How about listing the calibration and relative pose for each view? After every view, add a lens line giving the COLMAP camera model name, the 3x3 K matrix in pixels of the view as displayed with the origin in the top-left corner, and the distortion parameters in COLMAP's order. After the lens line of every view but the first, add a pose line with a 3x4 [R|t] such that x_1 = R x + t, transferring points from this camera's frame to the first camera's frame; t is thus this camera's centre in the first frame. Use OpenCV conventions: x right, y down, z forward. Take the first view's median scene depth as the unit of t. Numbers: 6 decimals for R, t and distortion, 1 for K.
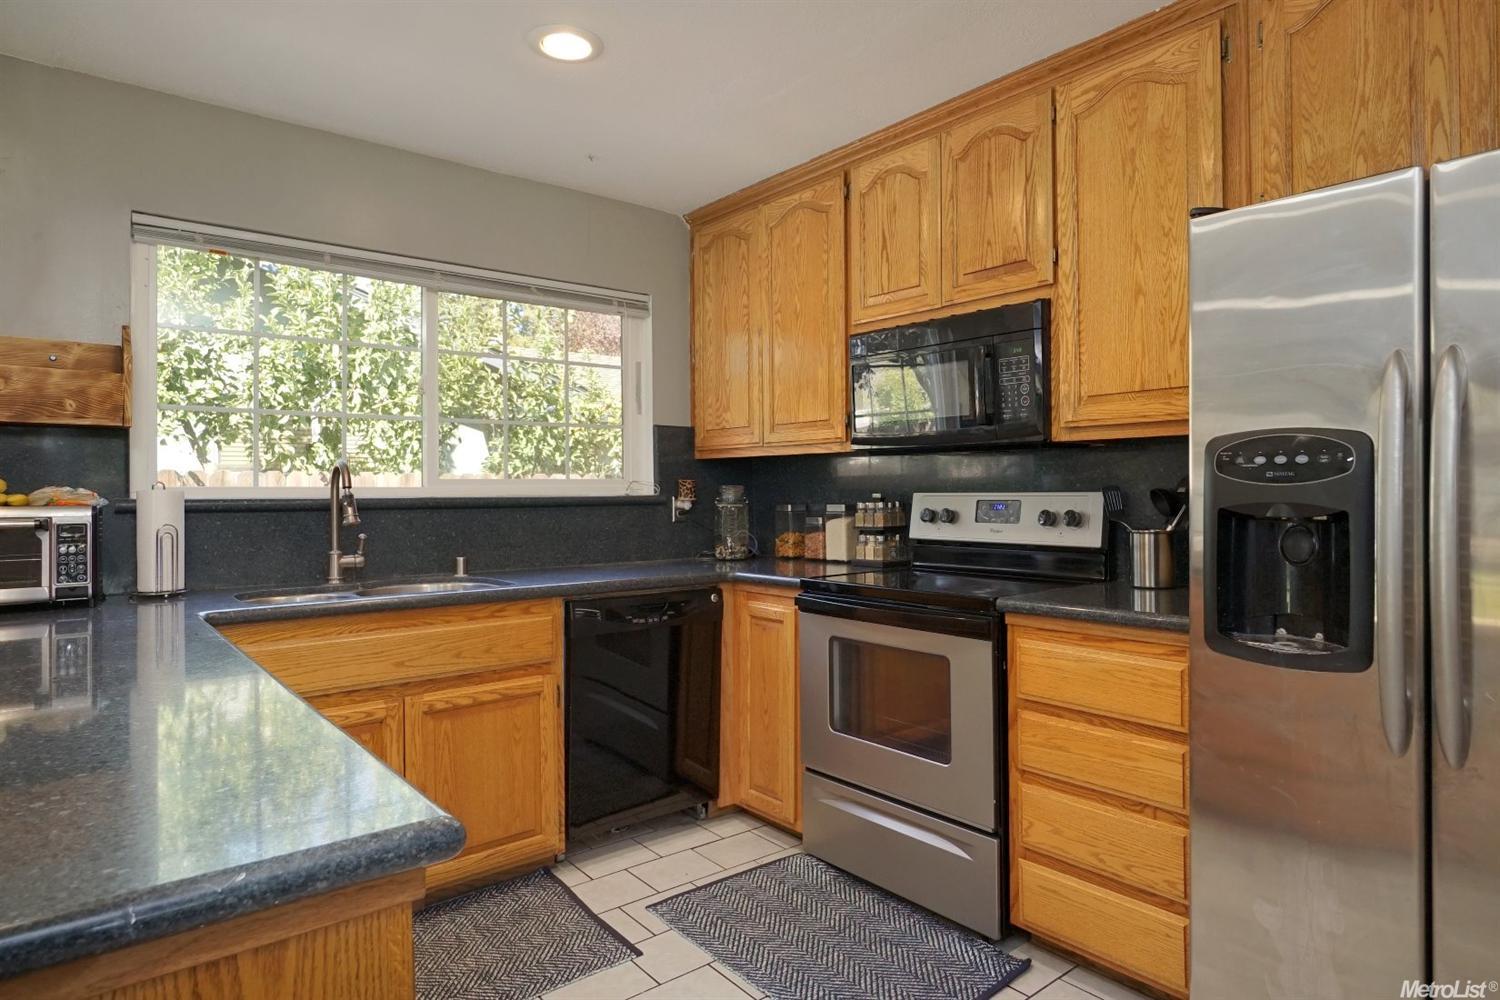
lens RADIAL K [[867.0, 0, 785.3], [0, 867.0, 501.5], [0, 0, 1]] dist [-0.023689, 0.004022]
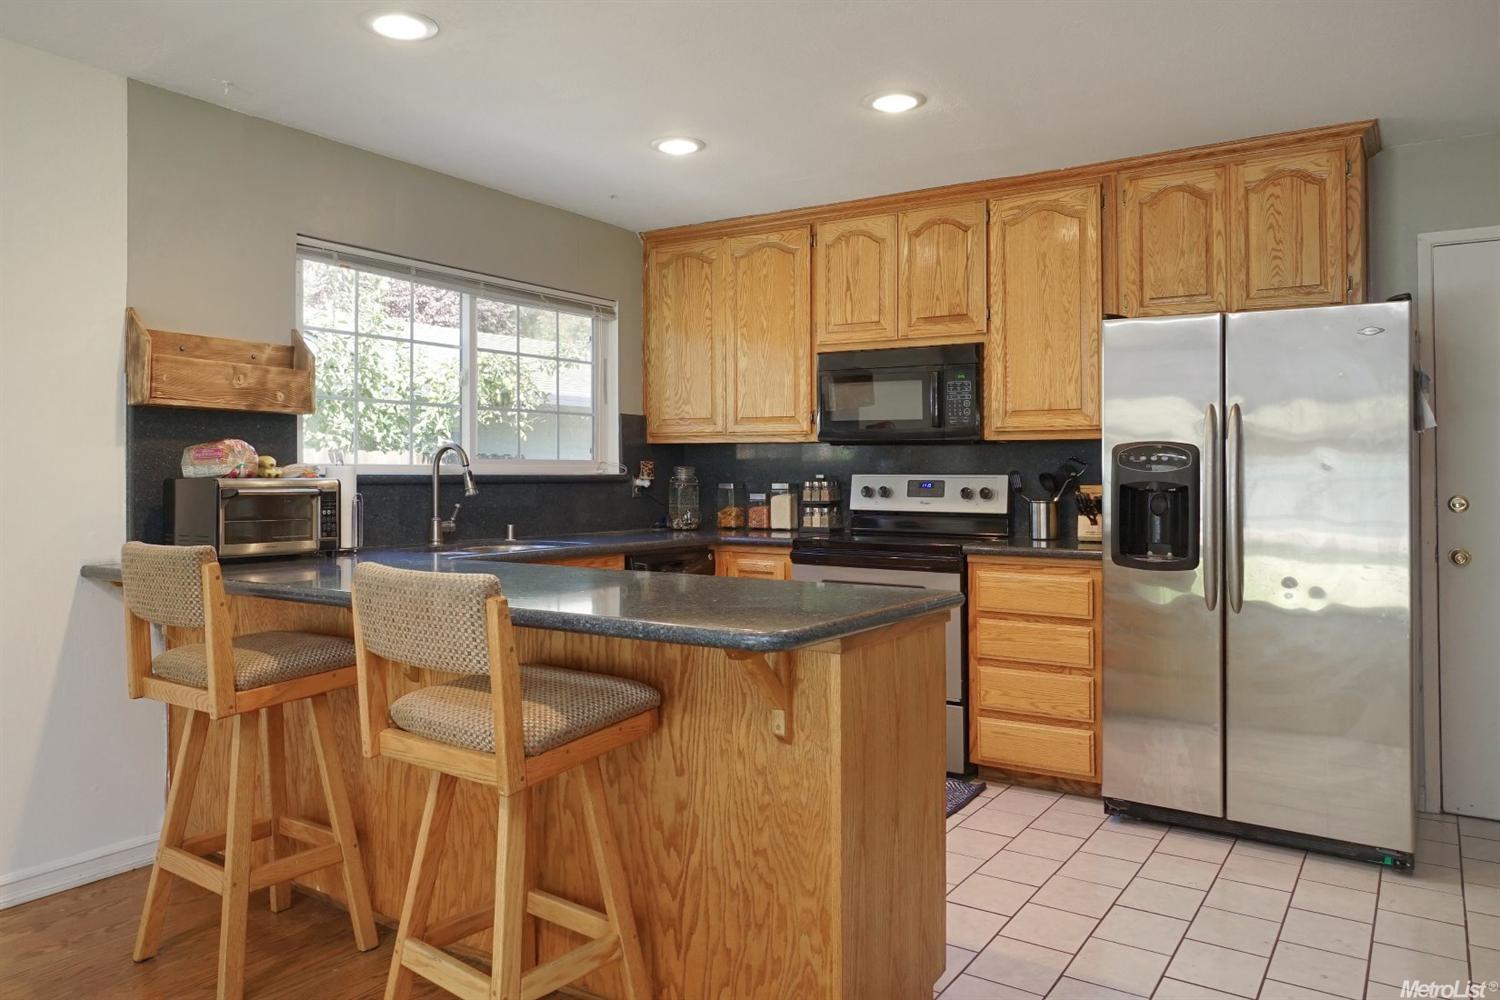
lens RADIAL K [[1026.4, 0, 747.7], [0, 1026.4, 472.4], [0, 0, 1]] dist [-0.046028, -0.001842]
pose [[0.960951, 0.009929, 0.276539, -0.517986], [-0.006590, 0.999894, -0.013002, 0.009657], [-0.276639, 0.010672, 0.960915, -0.515920]]
